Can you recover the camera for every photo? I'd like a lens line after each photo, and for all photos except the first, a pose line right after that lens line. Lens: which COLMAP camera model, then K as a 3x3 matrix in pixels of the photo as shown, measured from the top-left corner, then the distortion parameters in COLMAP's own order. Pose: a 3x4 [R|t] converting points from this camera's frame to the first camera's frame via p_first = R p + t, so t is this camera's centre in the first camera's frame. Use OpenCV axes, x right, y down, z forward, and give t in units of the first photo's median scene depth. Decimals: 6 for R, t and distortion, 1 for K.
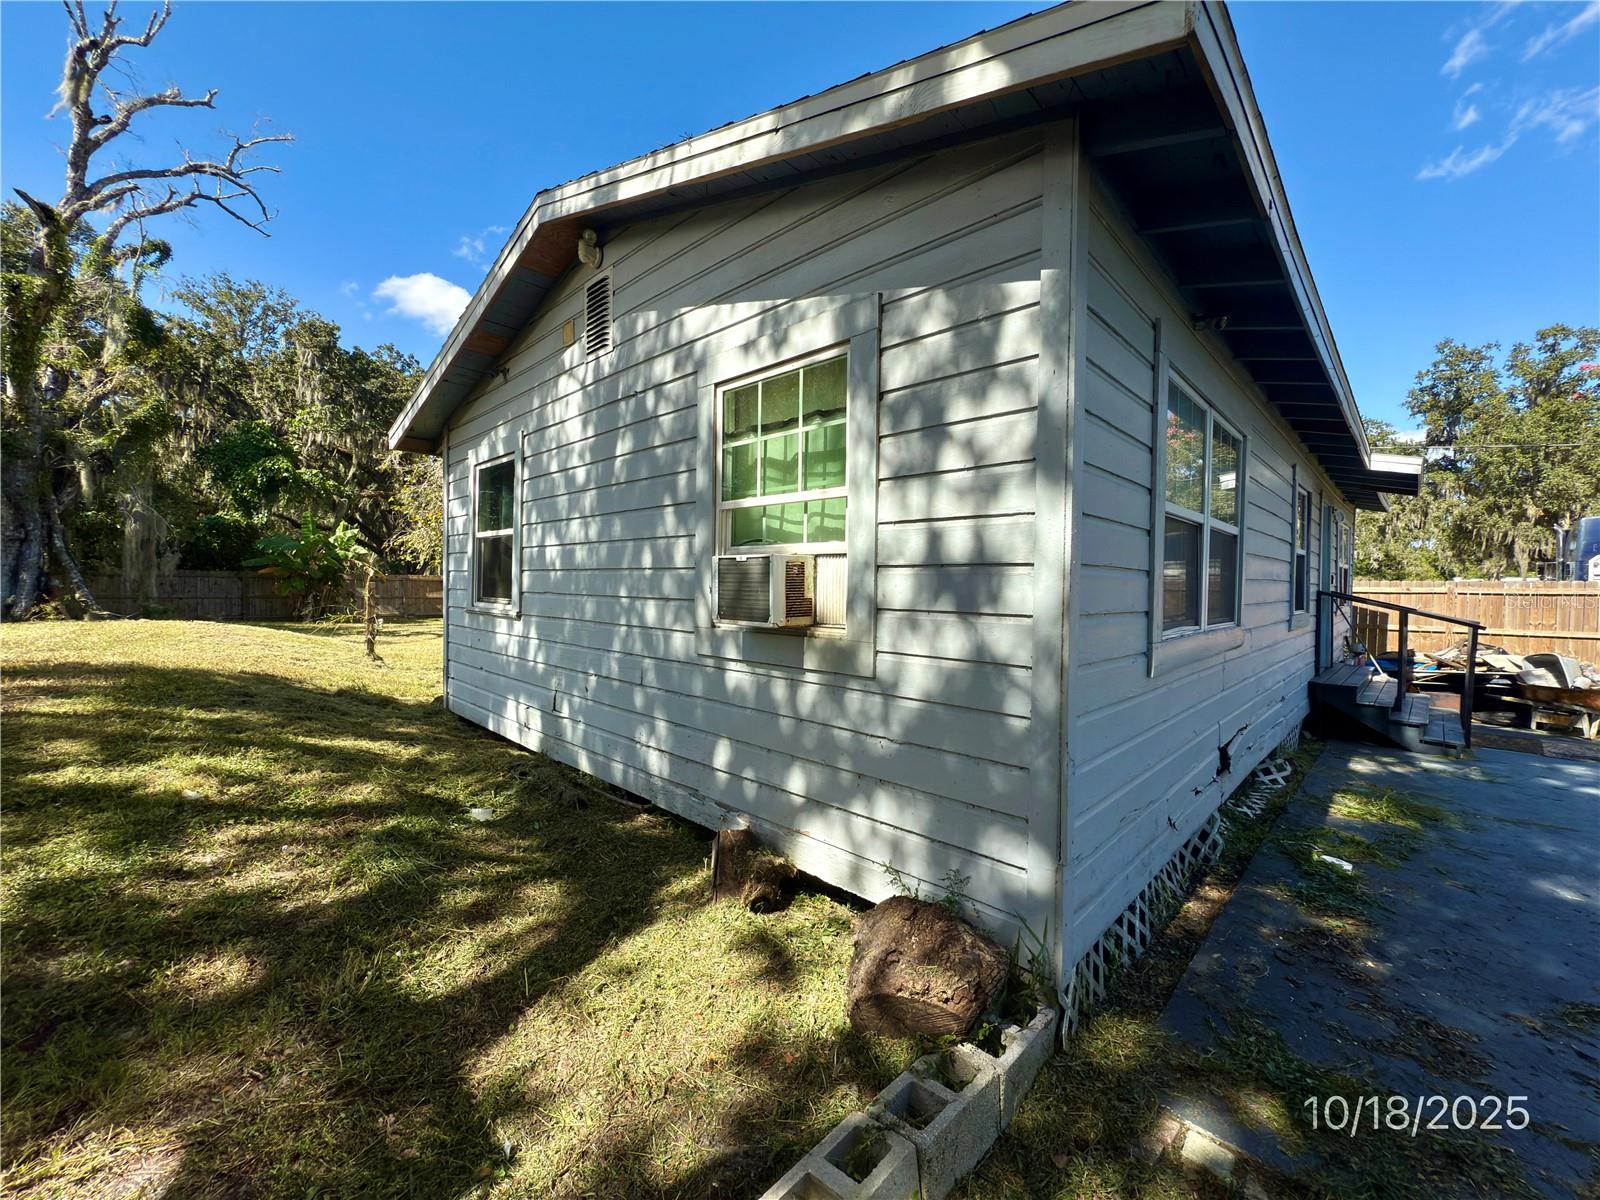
lens RADIAL K [[637.1, 0, 800.0], [0, 637.1, 600.0], [0, 0, 1]] dist [0.001736, 0.000223]
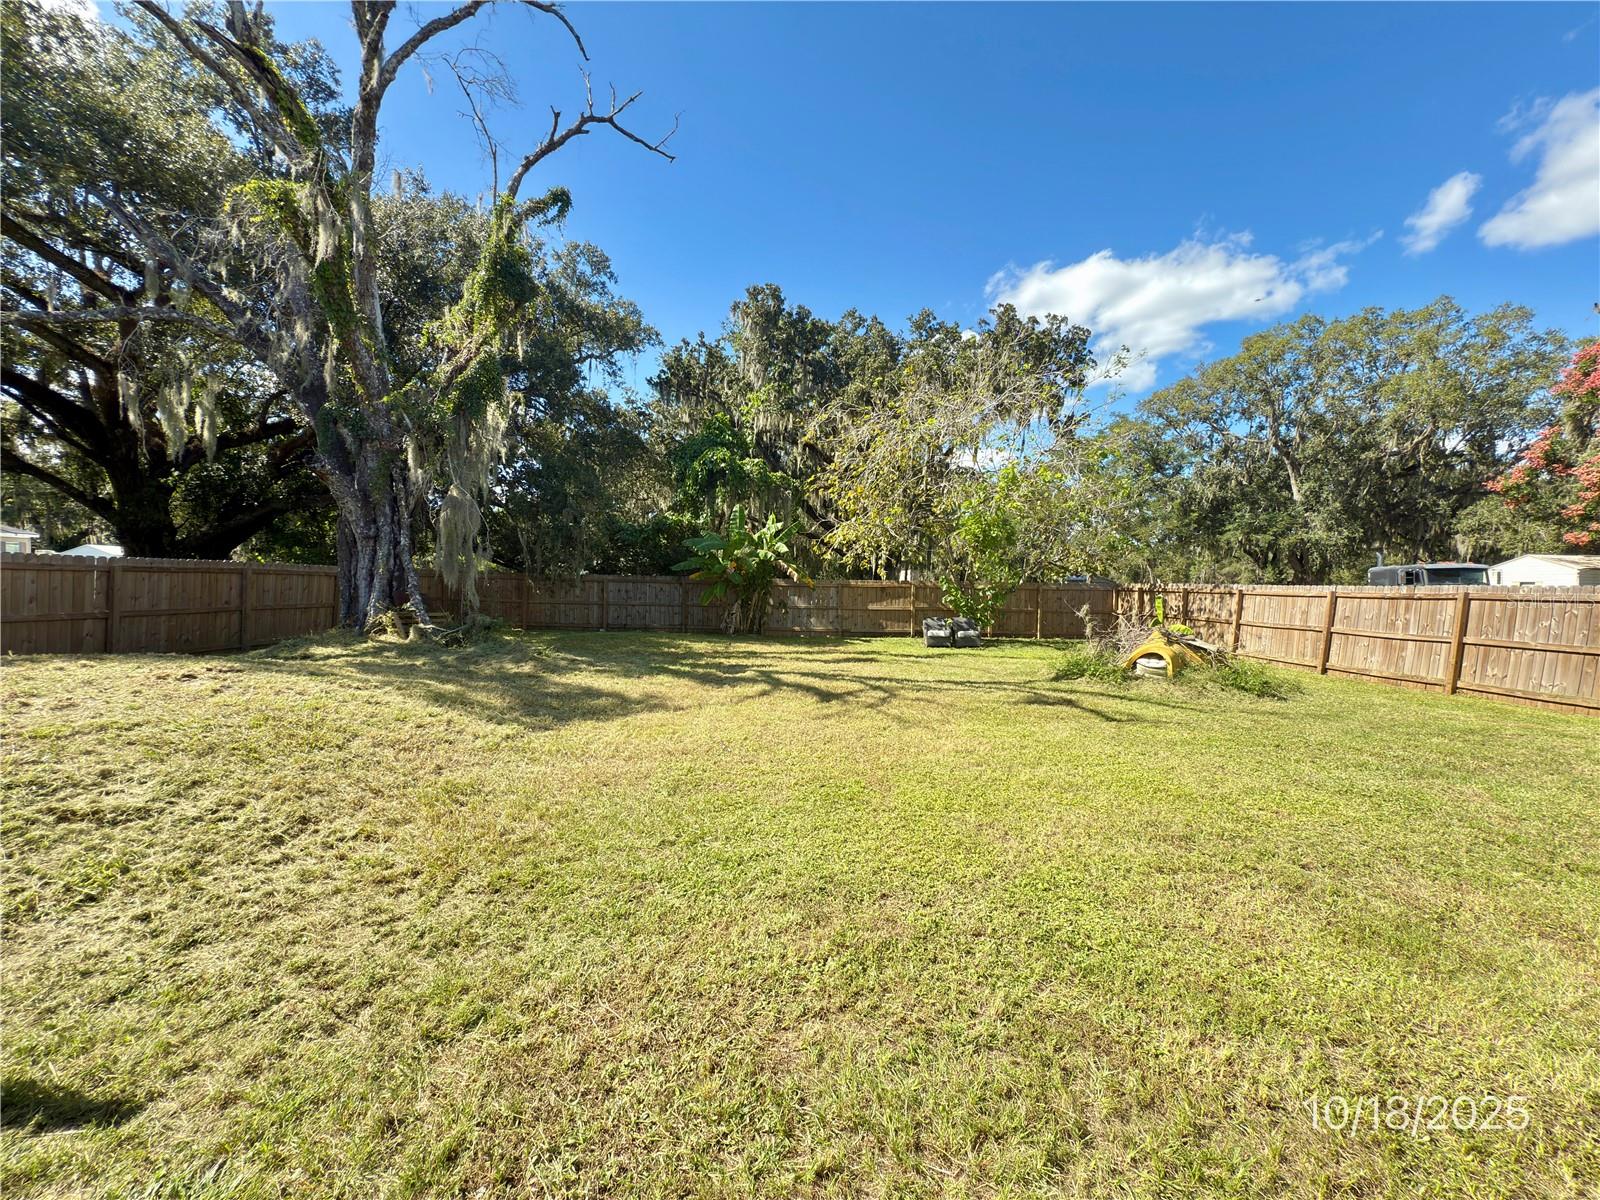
lens RADIAL K [[637.1, 0, 800.0], [0, 637.1, 600.0], [0, 0, 1]] dist [0.001736, 0.000223]
pose [[0.716448, 0.012746, -0.697524, -0.157294], [-0.022323, 0.999740, -0.004660, -0.014450], [0.697283, 0.018910, 0.716546, 0.574161]]
